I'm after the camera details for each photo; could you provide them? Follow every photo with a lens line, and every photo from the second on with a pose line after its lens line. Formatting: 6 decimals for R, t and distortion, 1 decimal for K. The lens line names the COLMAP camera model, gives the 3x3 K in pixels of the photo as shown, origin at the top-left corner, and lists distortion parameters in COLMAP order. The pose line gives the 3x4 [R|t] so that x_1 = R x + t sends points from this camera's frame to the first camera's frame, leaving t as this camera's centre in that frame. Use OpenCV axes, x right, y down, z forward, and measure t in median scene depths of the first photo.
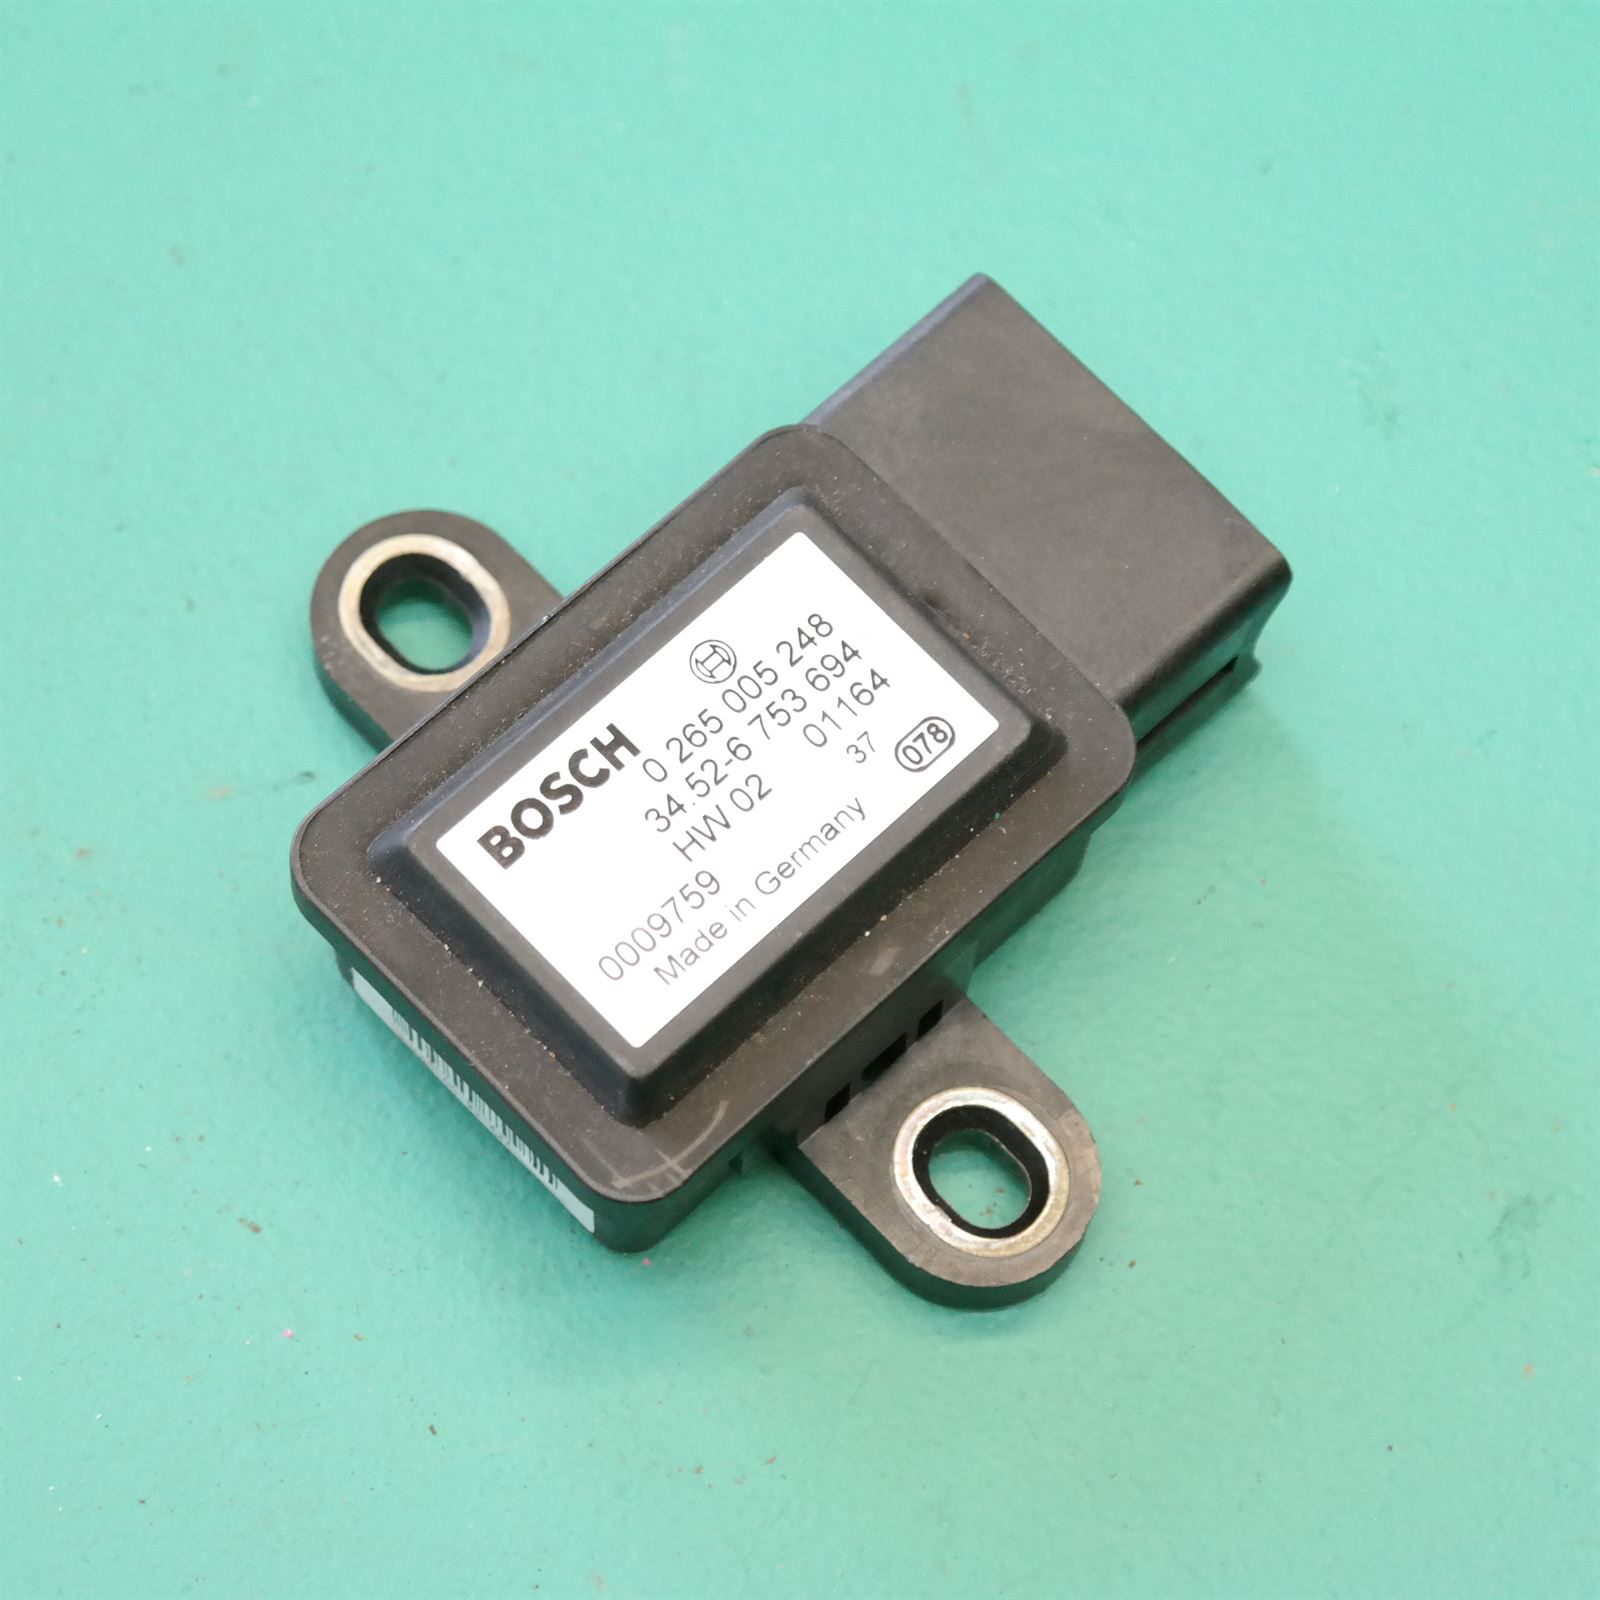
lens RADIAL K [[4688.4, 0, 800.0], [0, 4688.4, 800.0], [0, 0, 1]] dist [0.071979, 1.113533]
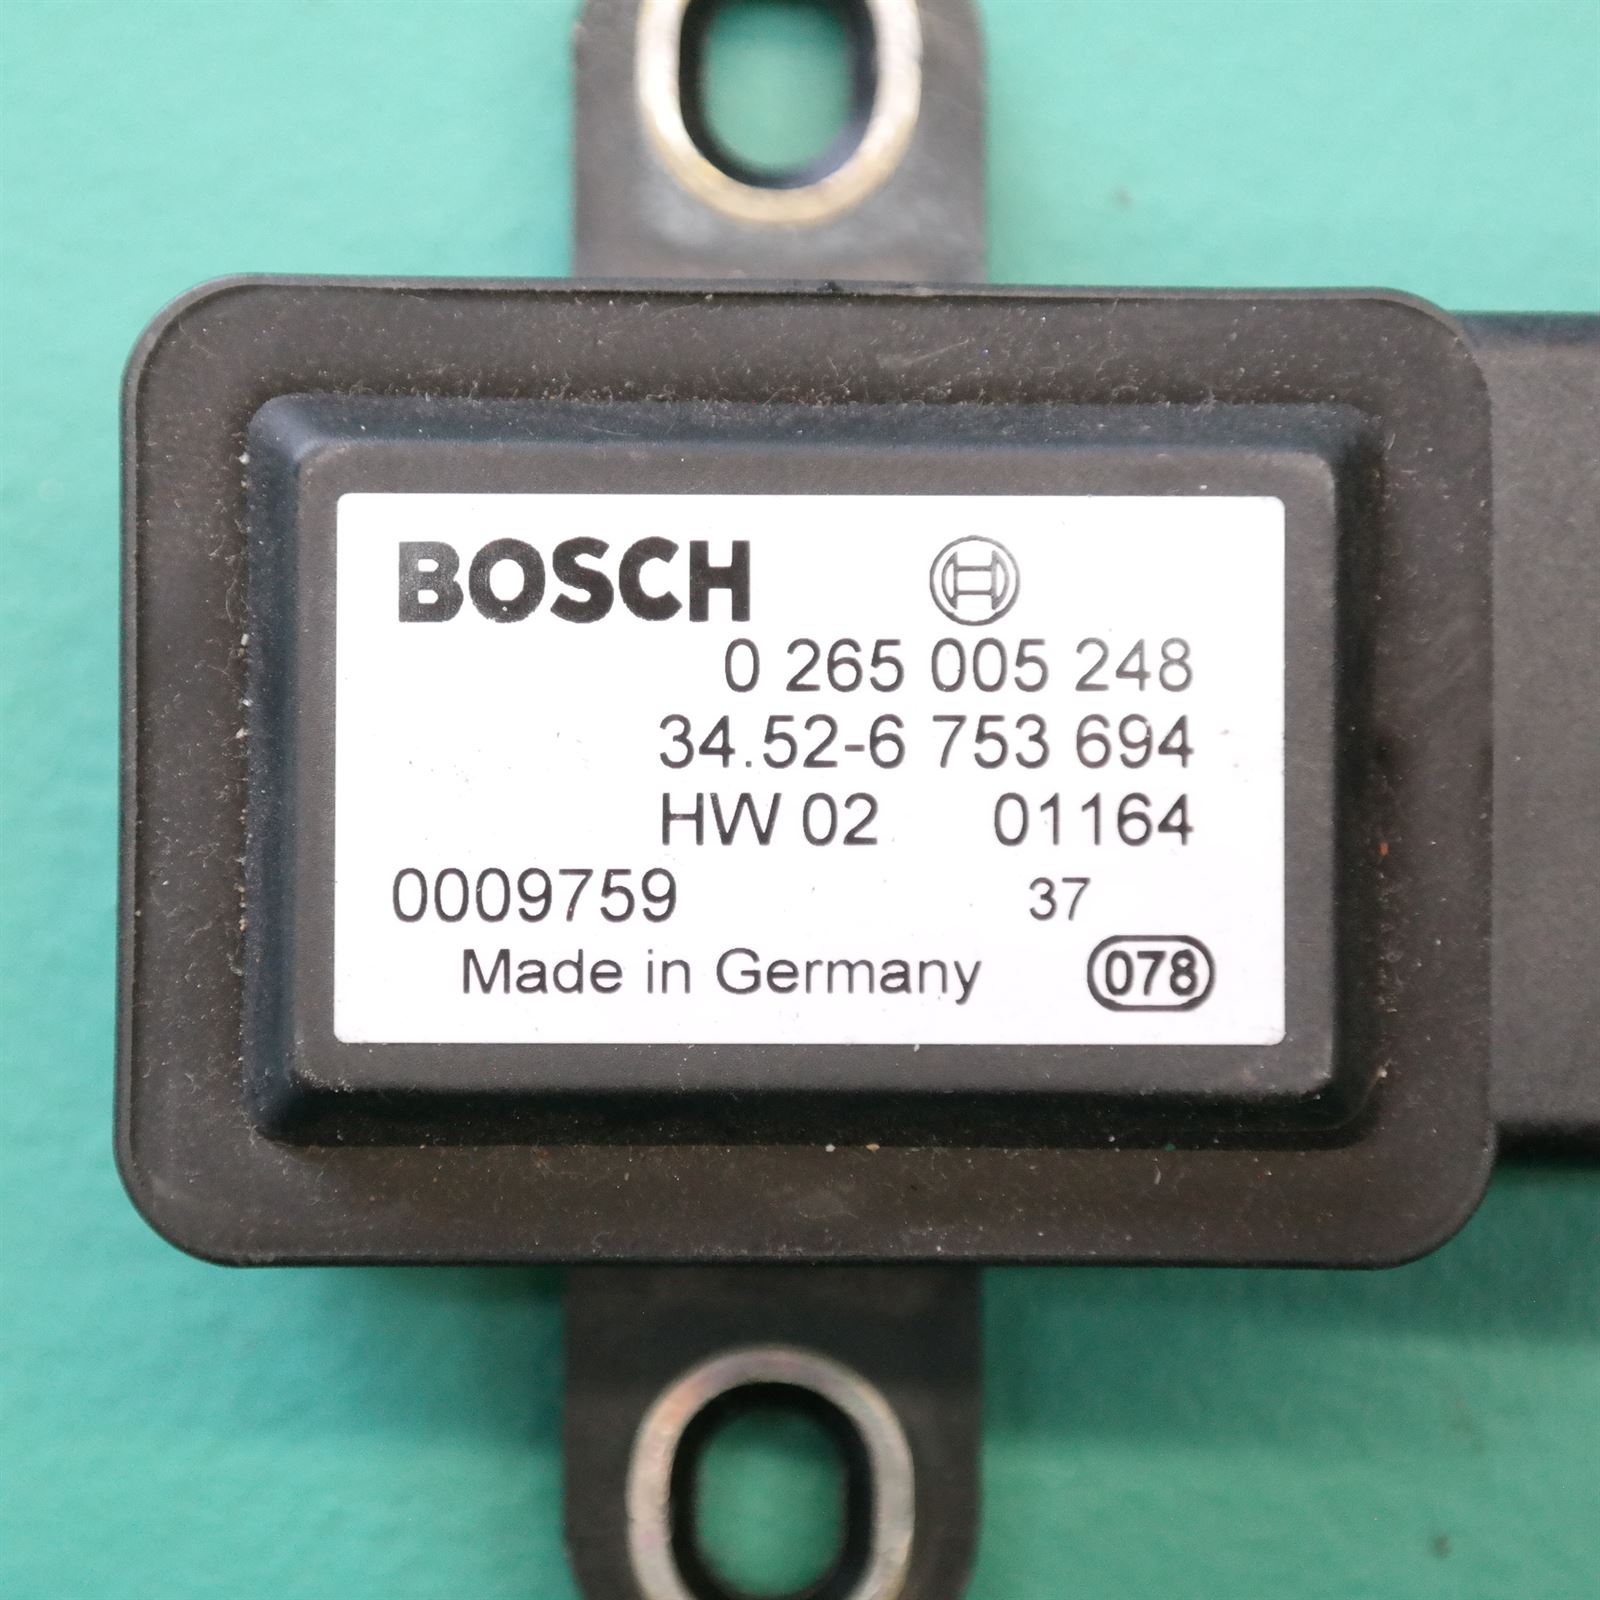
lens RADIAL K [[4688.4, 0, 800.0], [0, 4688.4, 800.0], [0, 0, 1]] dist [0.071979, 1.113533]
pose [[0.716787, 0.694603, -0.061178, 0.017088], [-0.646924, 0.695186, 0.313379, -0.166884], [0.260204, -0.185049, 0.947655, 0.491019]]
